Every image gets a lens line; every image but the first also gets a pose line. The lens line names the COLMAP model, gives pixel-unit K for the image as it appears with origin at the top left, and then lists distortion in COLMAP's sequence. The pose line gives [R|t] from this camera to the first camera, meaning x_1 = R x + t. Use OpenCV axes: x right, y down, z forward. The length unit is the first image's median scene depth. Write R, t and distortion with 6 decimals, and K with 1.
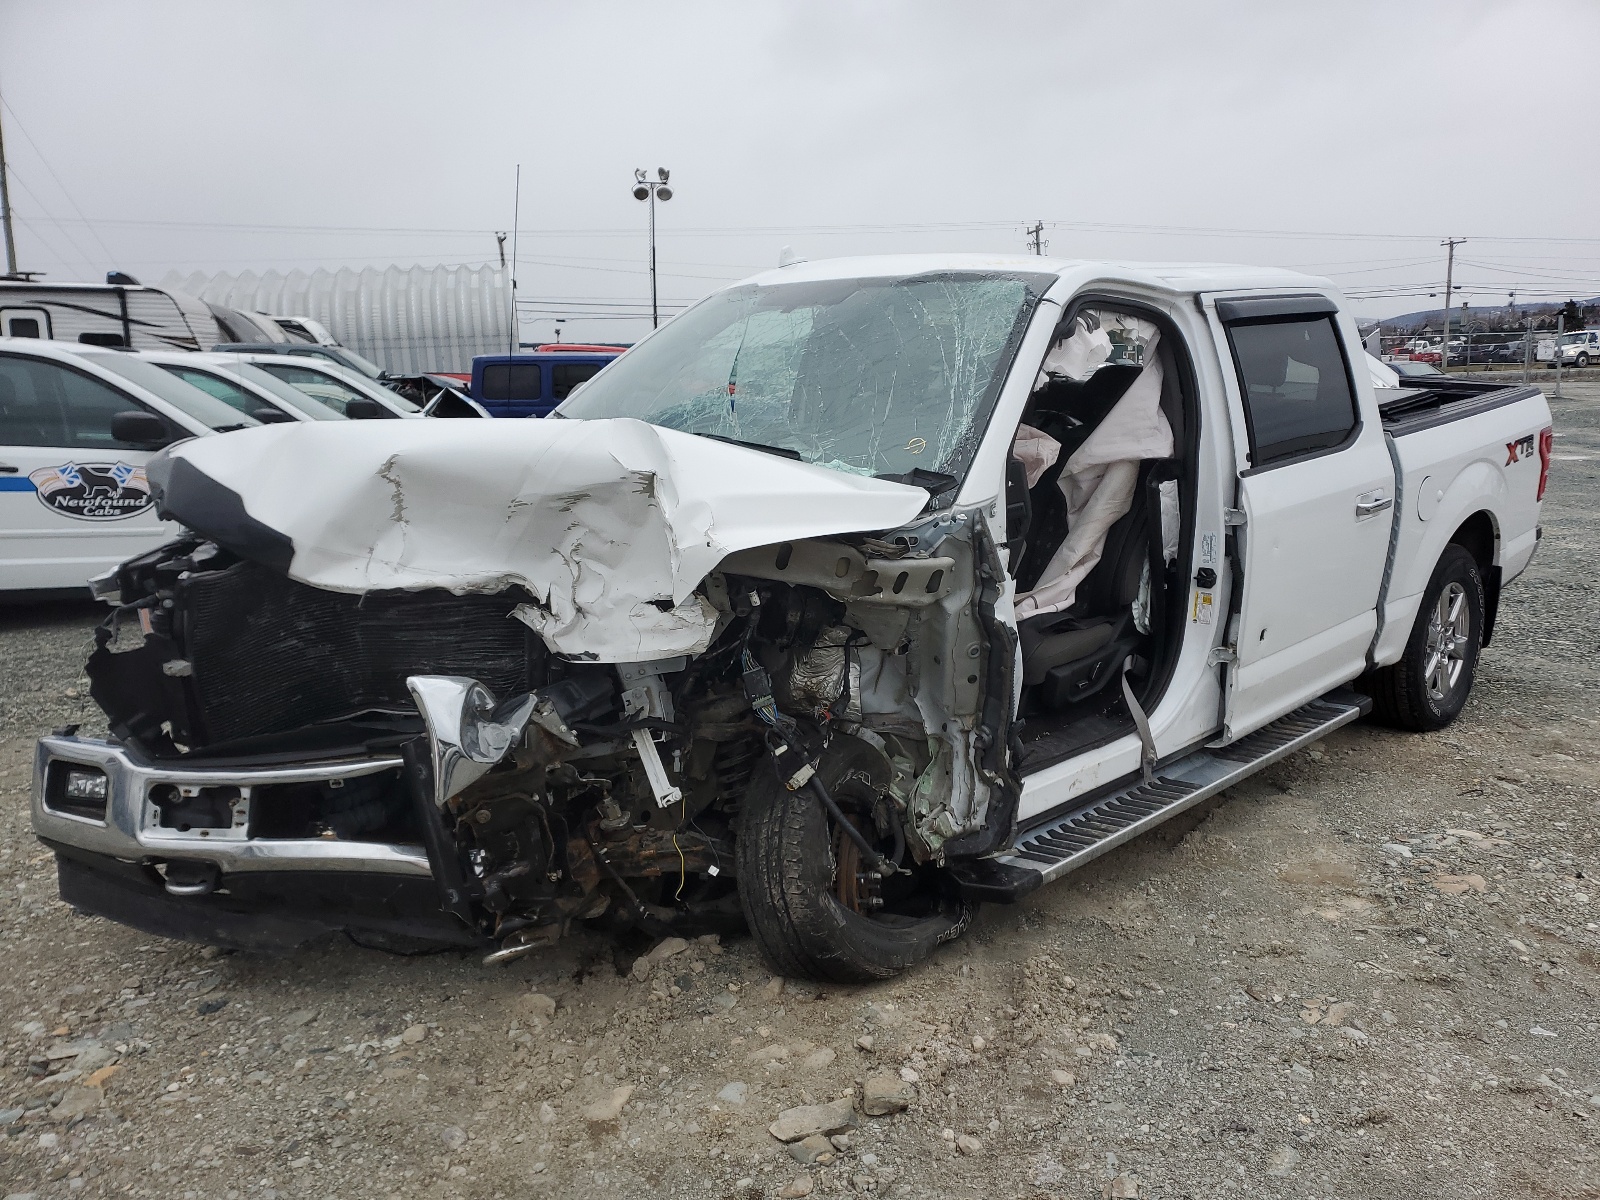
lens RADIAL K [[1202.2, 0, 801.5], [0, 1202.2, 603.7], [0, 0, 1]] dist [0.061305, -0.054633]
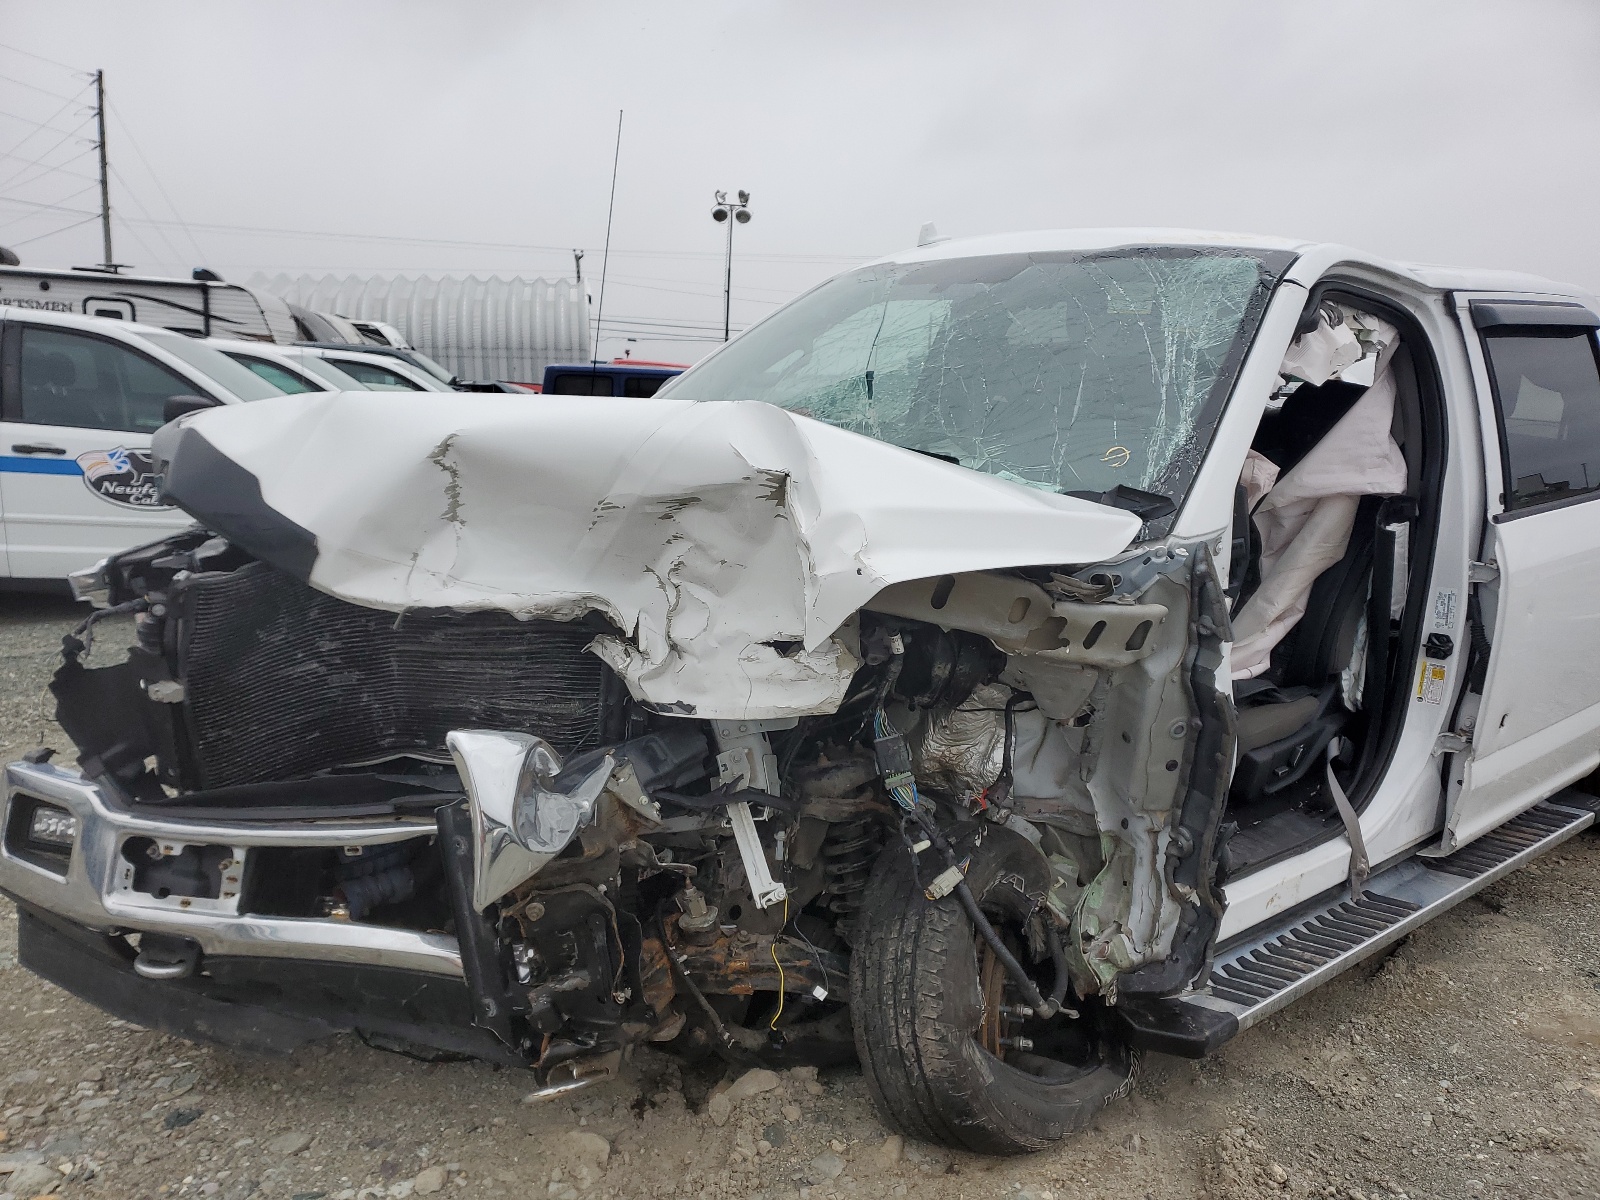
lens RADIAL K [[1202.2, 0, 784.0], [0, 1202.2, 594.4], [0, 0, 1]] dist [0.061305, -0.054633]
pose [[0.996836, 0.055156, -0.057237, -0.065574], [-0.056880, 0.997961, -0.028942, -0.009464], [0.055524, 0.032106, 0.997941, 0.214115]]
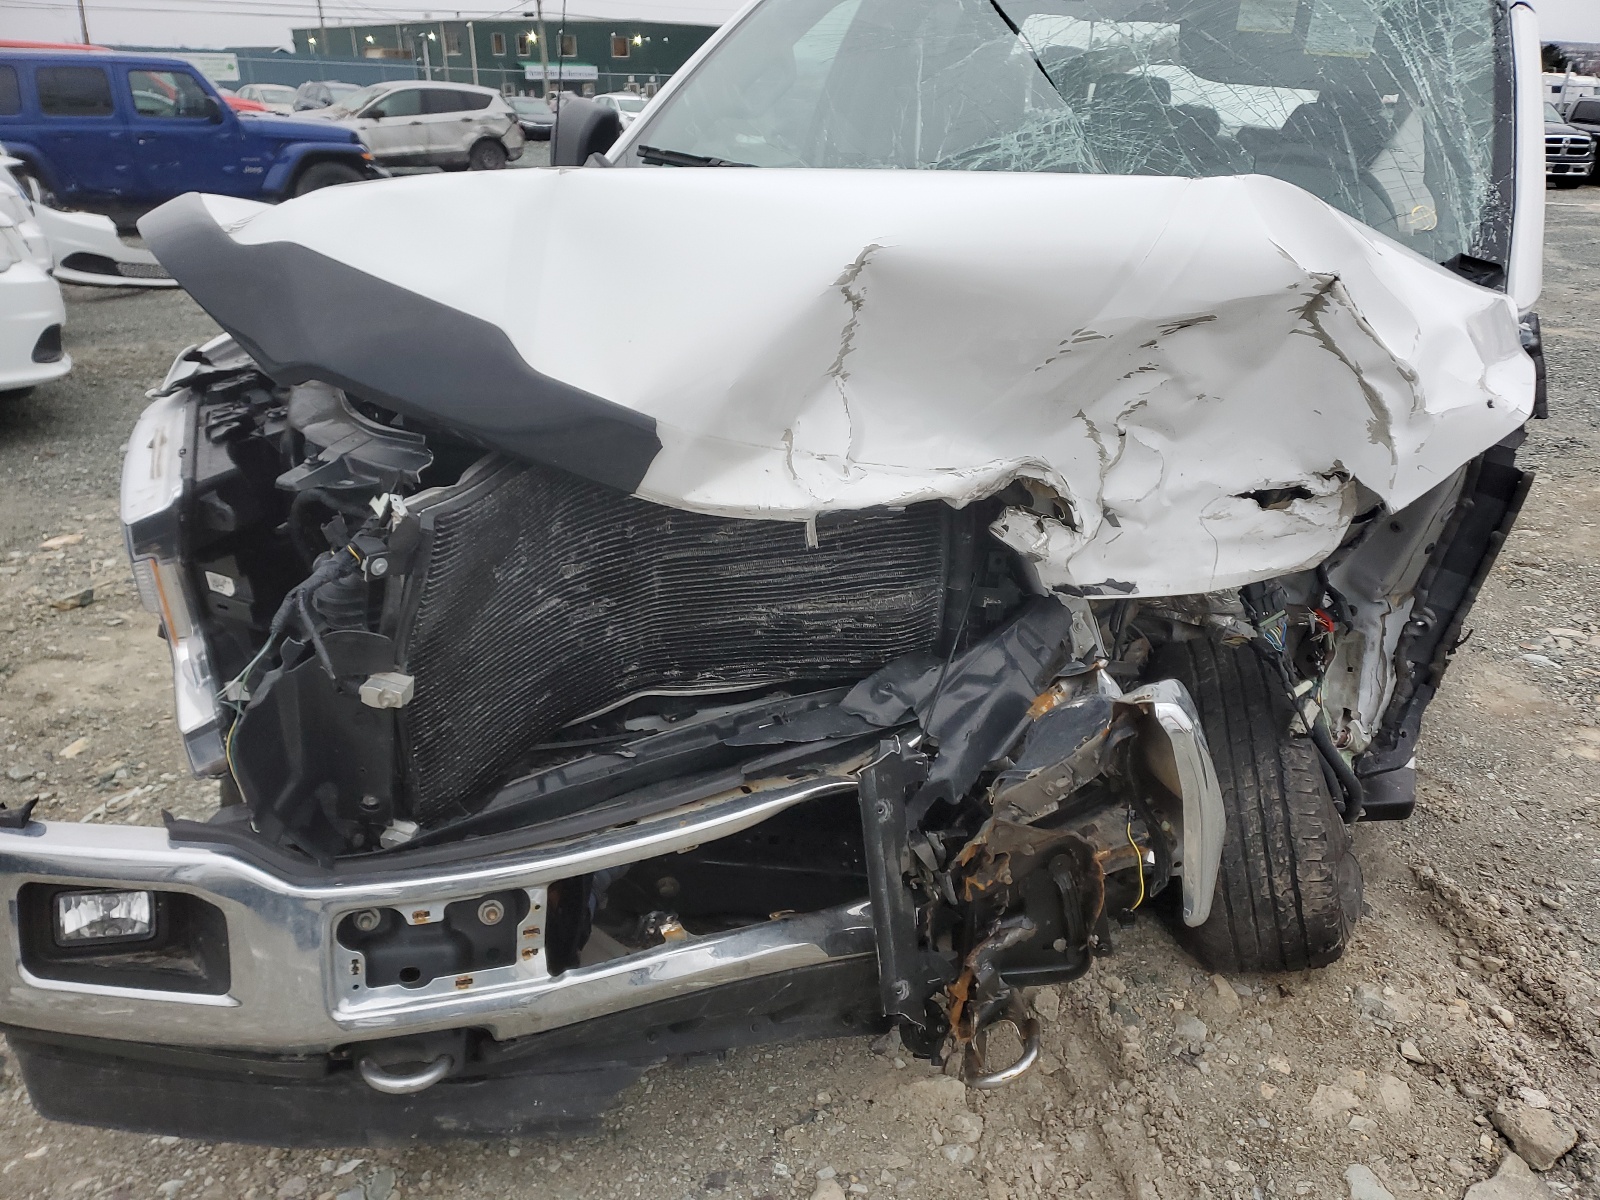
lens RADIAL K [[1202.2, 0, 791.1], [0, 1202.2, 589.9], [0, 0, 1]] dist [0.061305, -0.054633]
pose [[0.924393, -0.104829, 0.366755, -0.502557], [0.036699, 0.981476, 0.188035, -0.068652], [-0.379673, -0.160359, 0.911117, 0.463076]]
